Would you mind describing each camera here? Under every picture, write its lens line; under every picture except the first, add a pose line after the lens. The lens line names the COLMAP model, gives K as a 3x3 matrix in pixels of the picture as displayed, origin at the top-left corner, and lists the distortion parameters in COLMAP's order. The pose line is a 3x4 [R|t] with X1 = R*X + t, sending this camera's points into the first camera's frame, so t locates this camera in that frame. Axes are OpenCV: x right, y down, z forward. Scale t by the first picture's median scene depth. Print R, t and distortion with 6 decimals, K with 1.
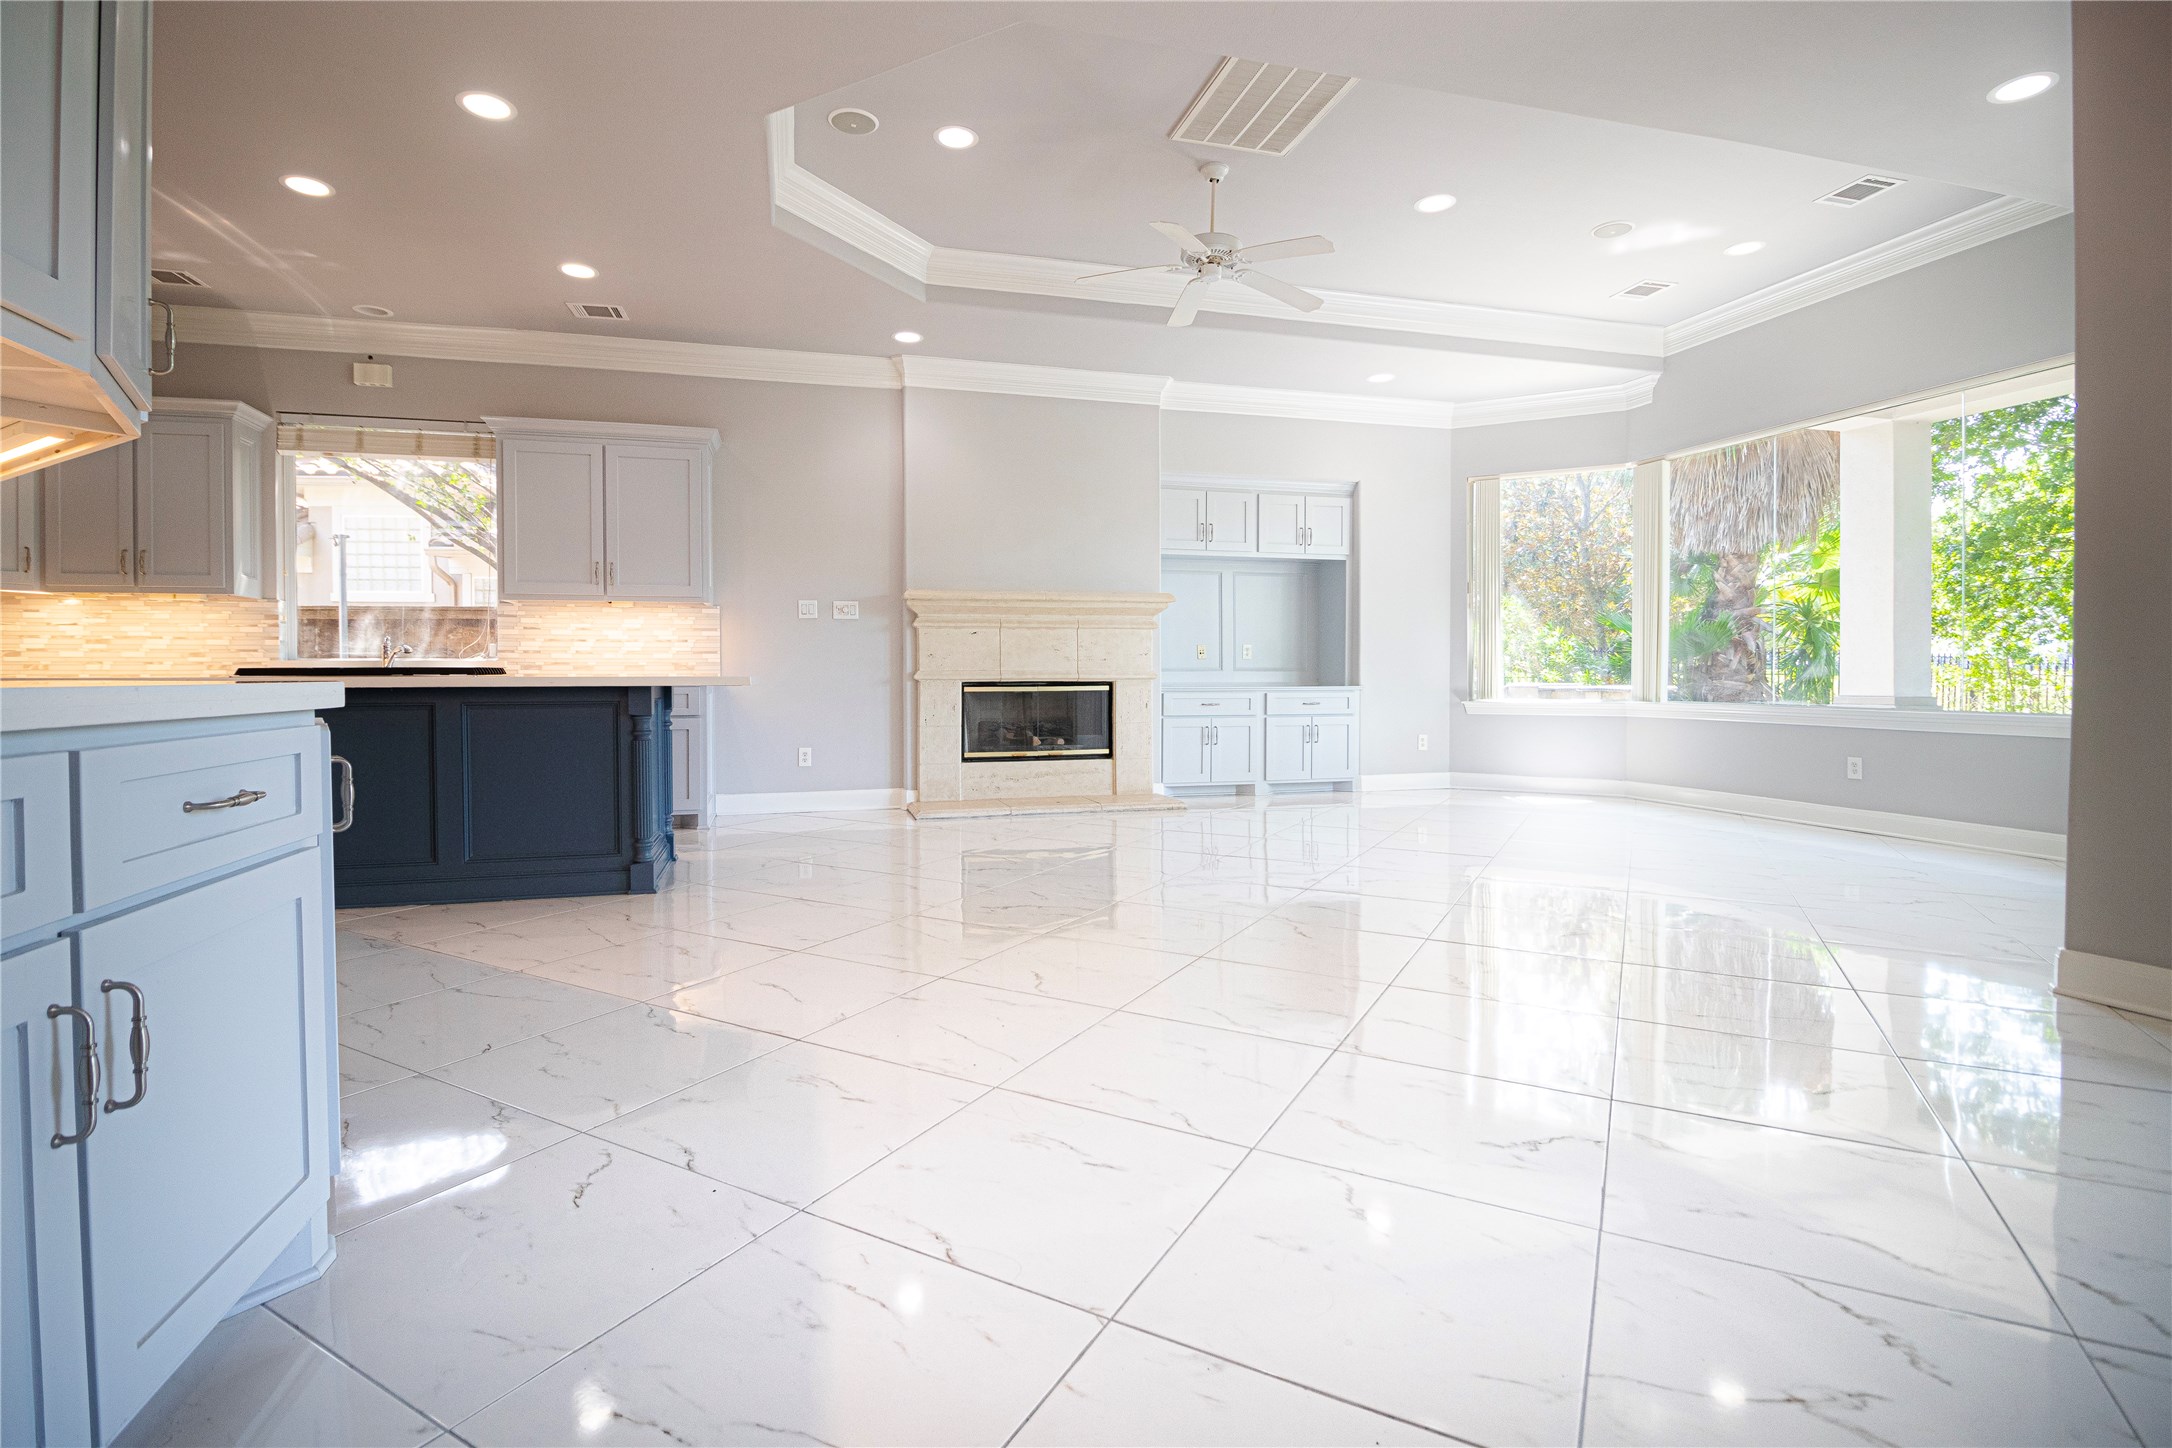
lens RADIAL K [[1007.8, 0, 1079.5], [0, 1007.8, 691.3], [0, 0, 1]] dist [0.003628, -0.017505]
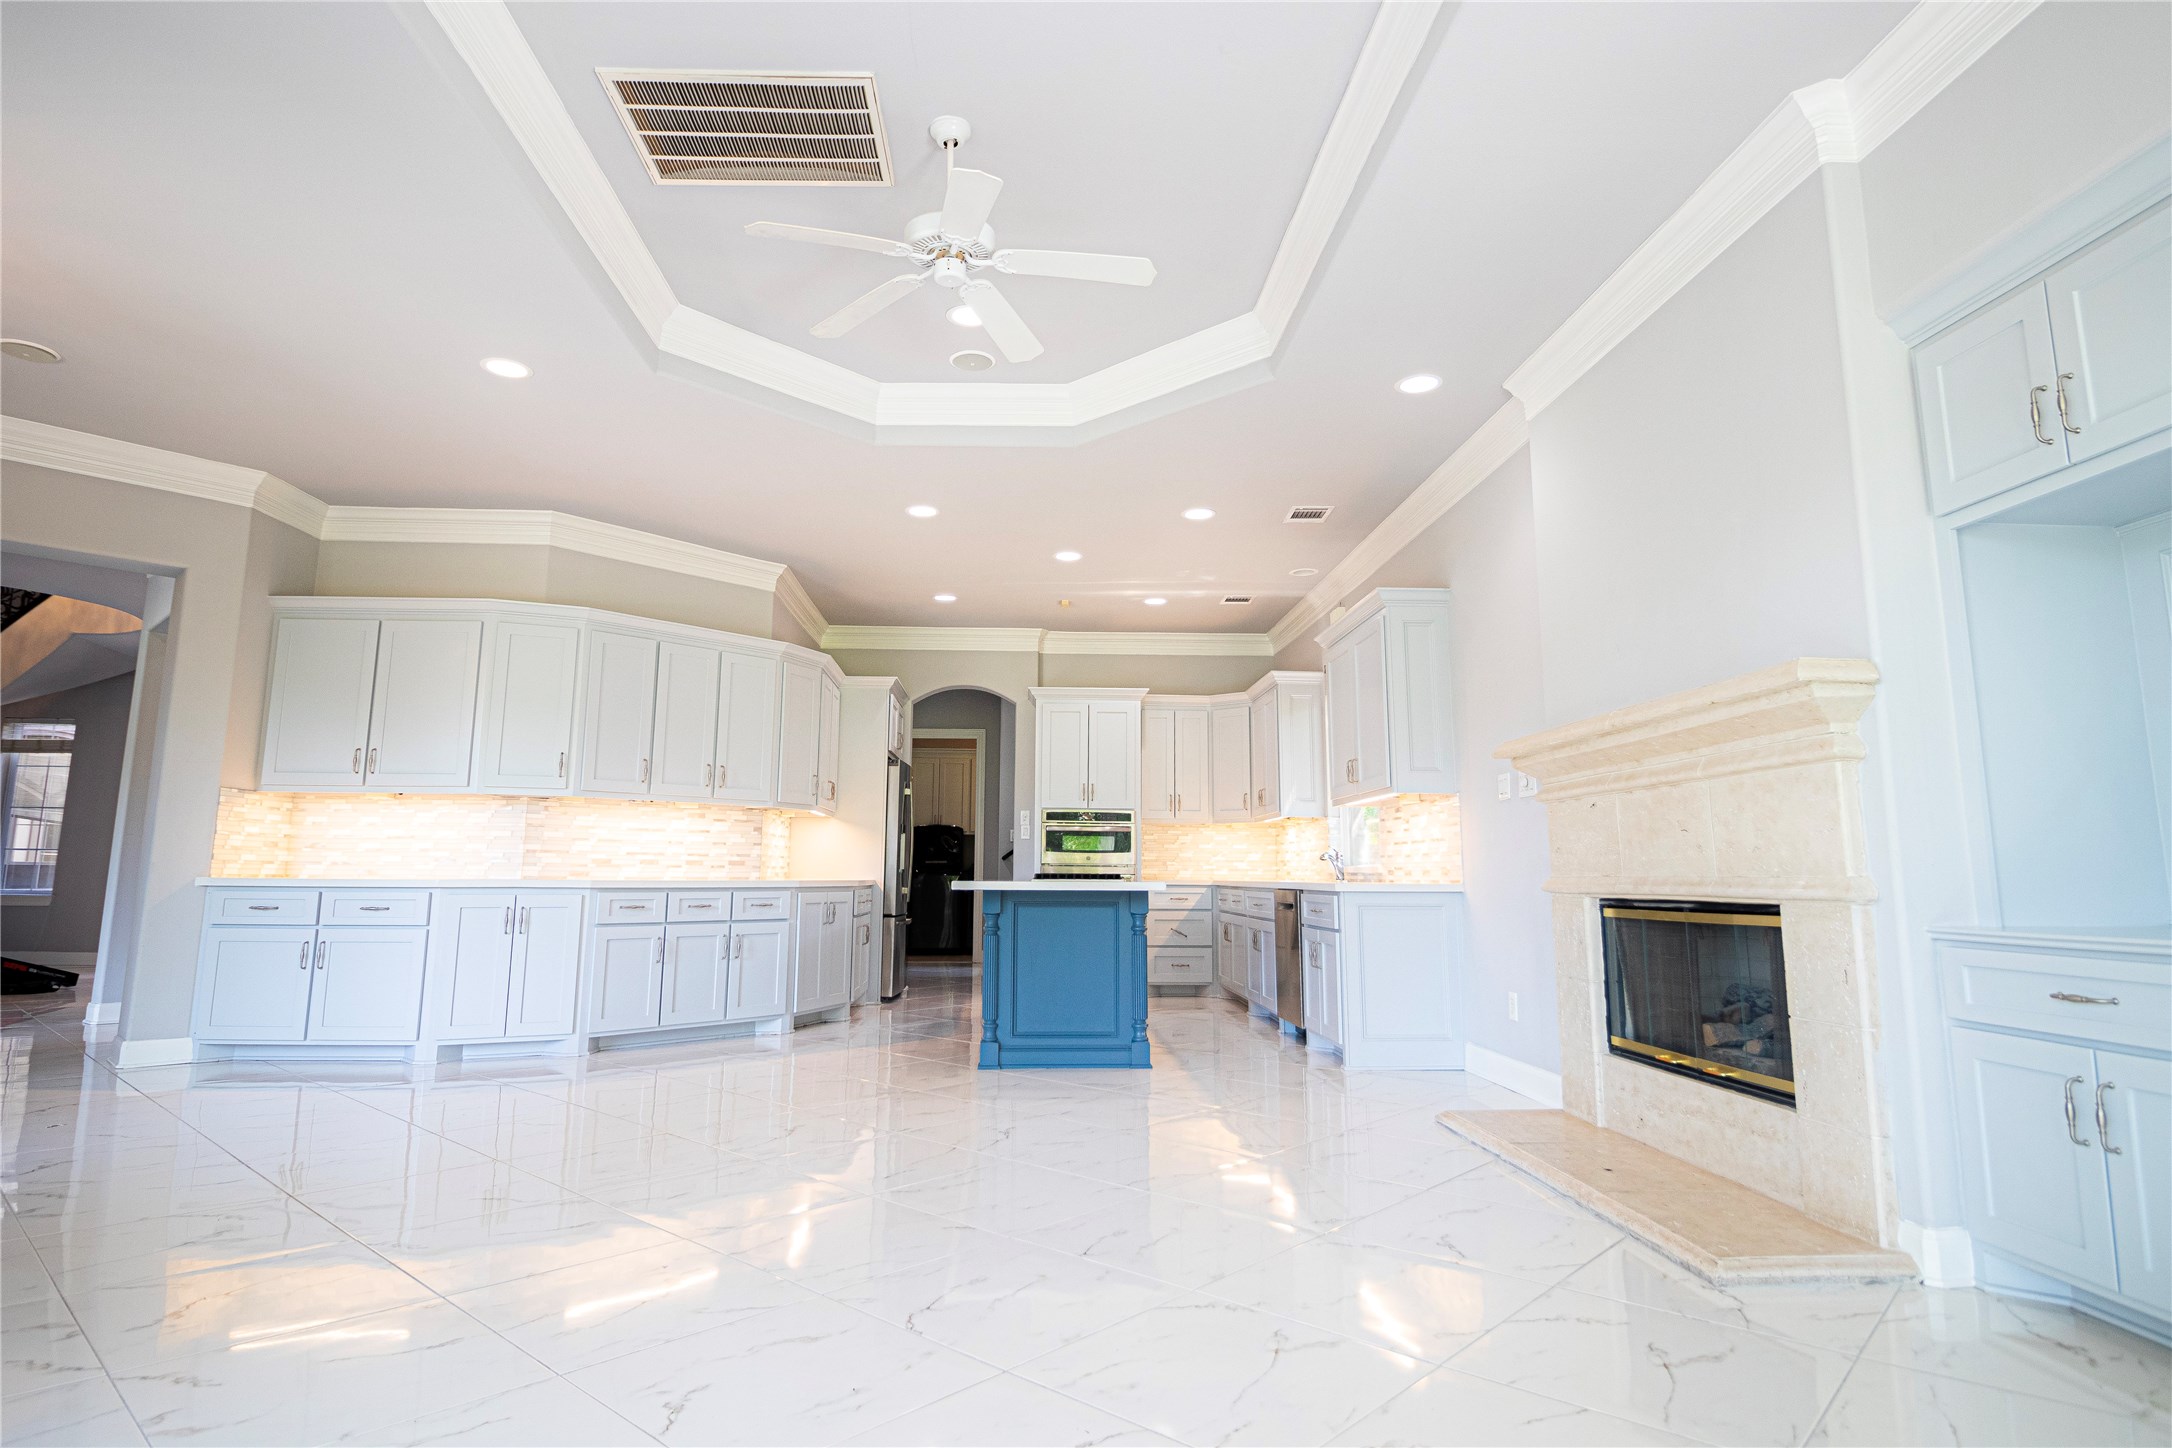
lens RADIAL K [[1178.4, 0, 1080.0], [0, 1178.4, 693.6], [0, 0, 1]] dist [-0.000580, -0.000606]
pose [[-0.231698, -0.148611, -0.961369, 0.564023], [-0.019947, 0.988780, -0.148041, -0.018432], [0.972583, -0.015125, -0.232063, 0.869769]]
